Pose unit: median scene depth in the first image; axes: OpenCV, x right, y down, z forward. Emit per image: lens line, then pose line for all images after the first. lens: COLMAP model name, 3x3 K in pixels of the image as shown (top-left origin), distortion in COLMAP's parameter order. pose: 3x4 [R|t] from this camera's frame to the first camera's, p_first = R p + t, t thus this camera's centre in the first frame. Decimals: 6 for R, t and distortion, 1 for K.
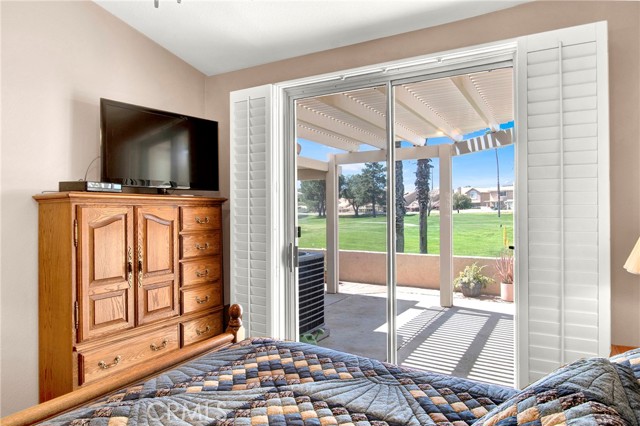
lens RADIAL K [[408.8, 0, 316.2], [0, 408.8, 210.2], [0, 0, 1]] dist [-0.004088, -0.002190]
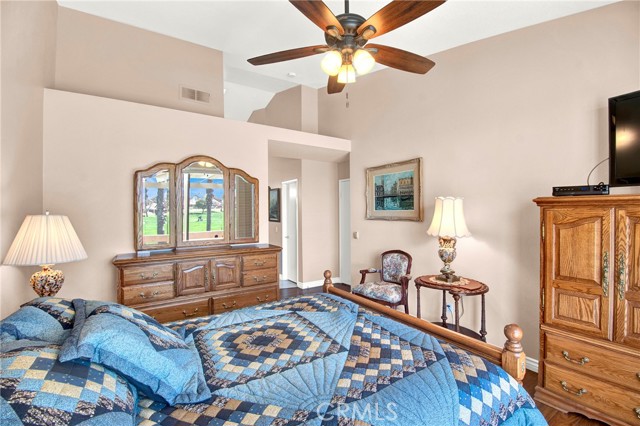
lens RADIAL K [[282.9, 0, 320.2], [0, 282.9, 210.6], [0, 0, 1]] dist [-0.000162, -0.015000]
pose [[-0.429440, 0.015874, -0.902956, 0.713786], [0.001699, 0.999858, 0.016769, -0.030360], [0.903094, 0.005667, -0.429406, 1.235063]]
